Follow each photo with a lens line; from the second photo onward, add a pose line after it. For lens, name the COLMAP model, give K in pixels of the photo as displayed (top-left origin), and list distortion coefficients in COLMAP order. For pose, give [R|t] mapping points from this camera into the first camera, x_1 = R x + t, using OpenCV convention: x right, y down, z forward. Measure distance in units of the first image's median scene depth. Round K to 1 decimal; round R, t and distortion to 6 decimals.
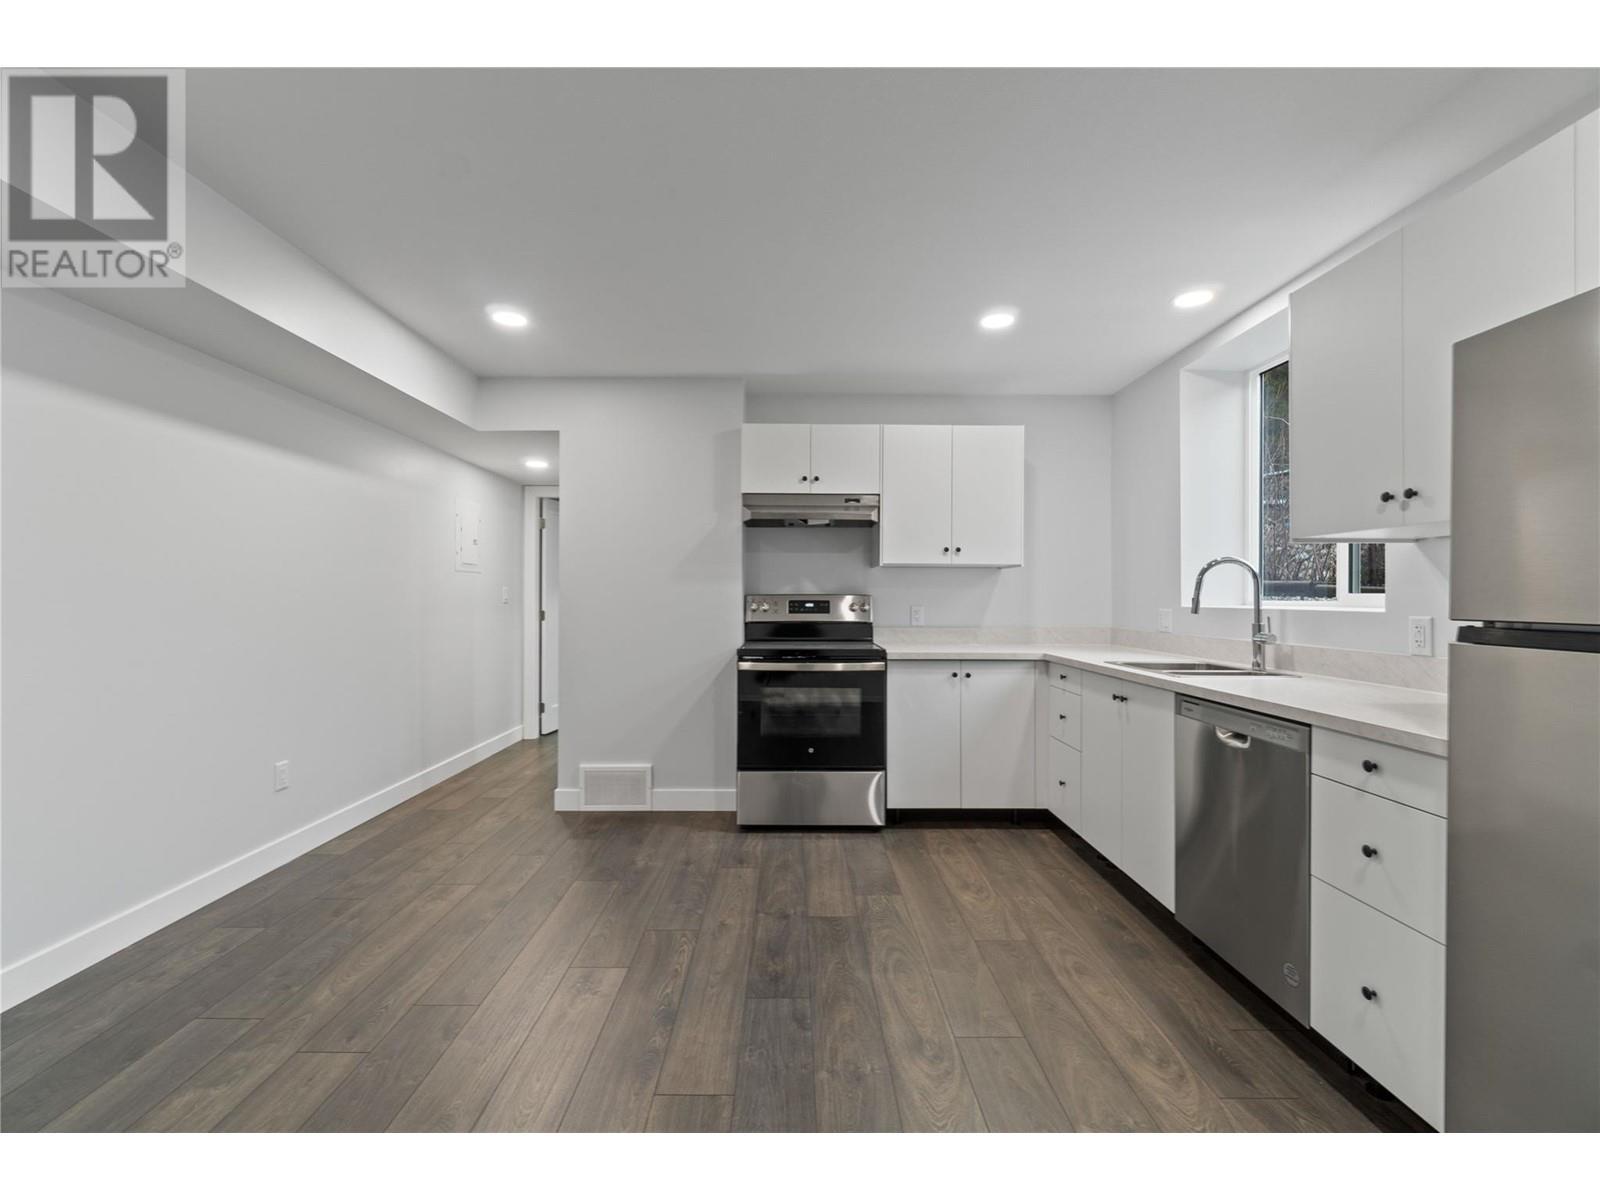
lens RADIAL K [[691.5, 0, 796.8], [0, 691.5, 595.7], [0, 0, 1]] dist [-0.003452, -0.000120]
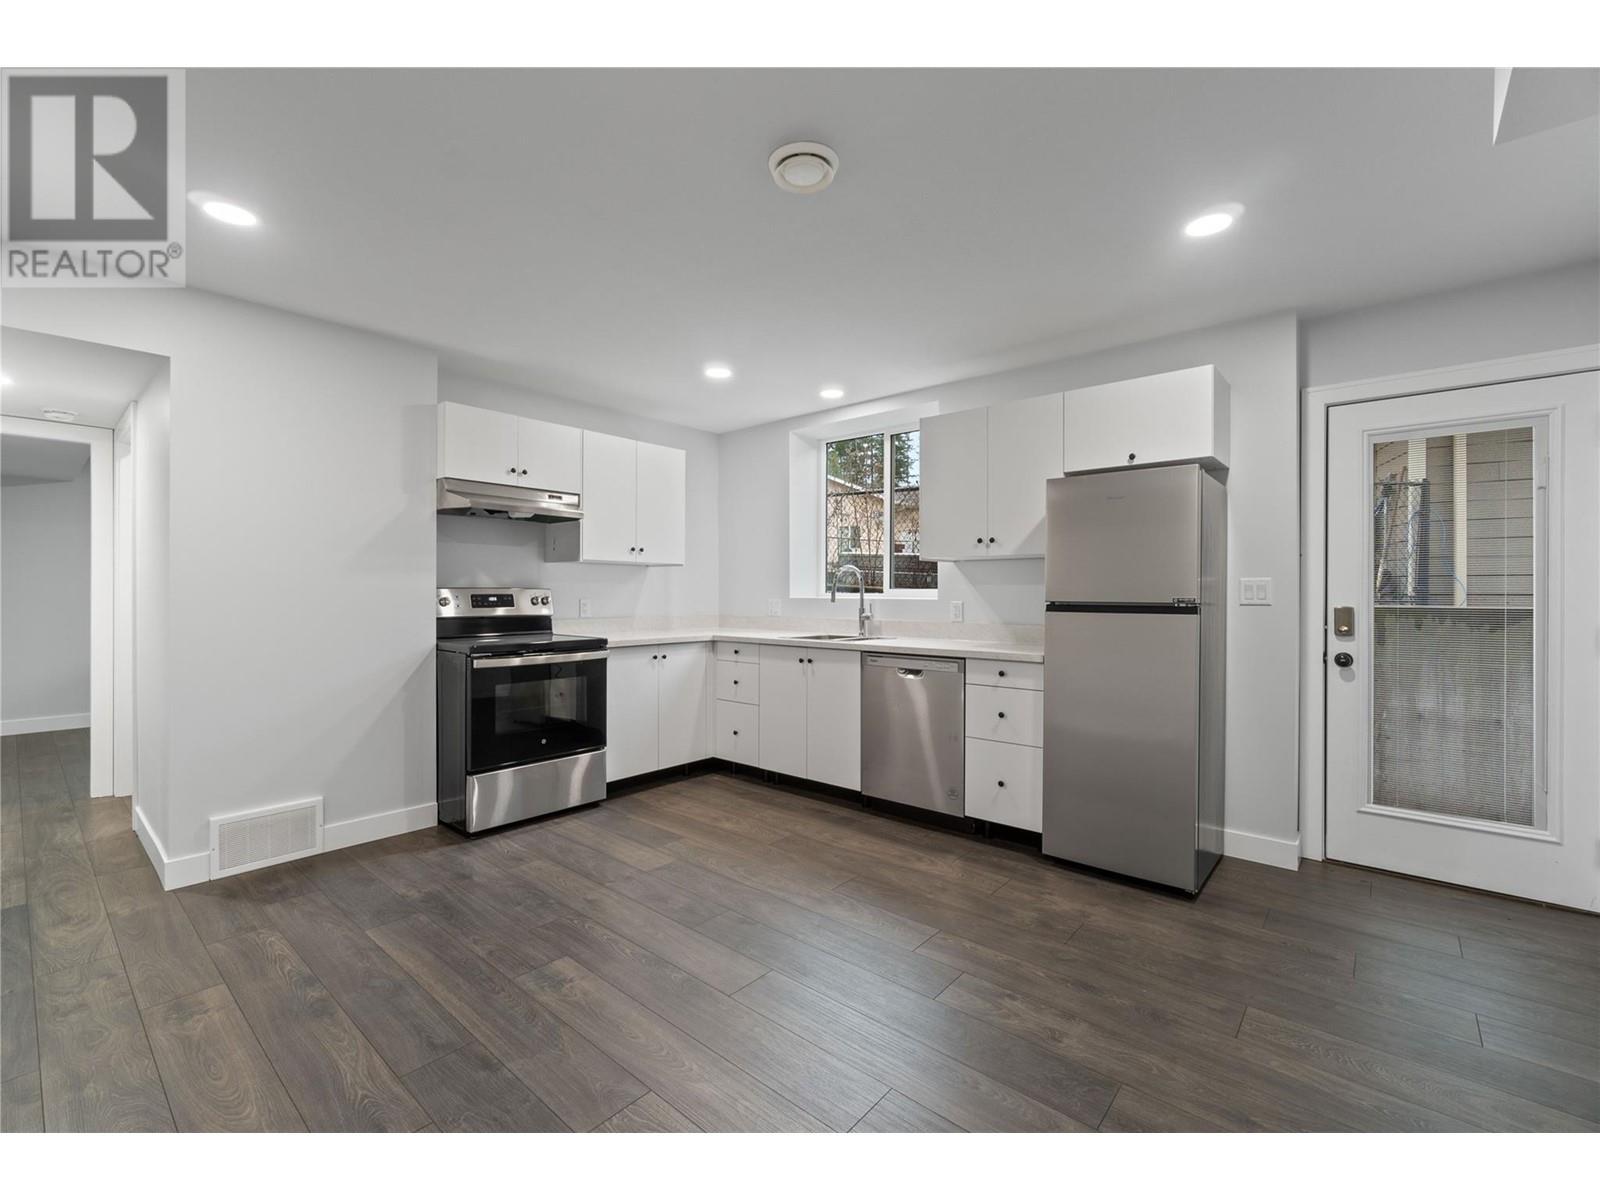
lens RADIAL K [[691.5, 0, 799.7], [0, 691.5, 597.6], [0, 0, 1]] dist [-0.003452, -0.000120]
pose [[0.653615, -0.007902, 0.756786, -0.479026], [-0.002140, 0.999922, 0.012290, -0.001548], [-0.756824, -0.009652, 0.653548, 0.046998]]
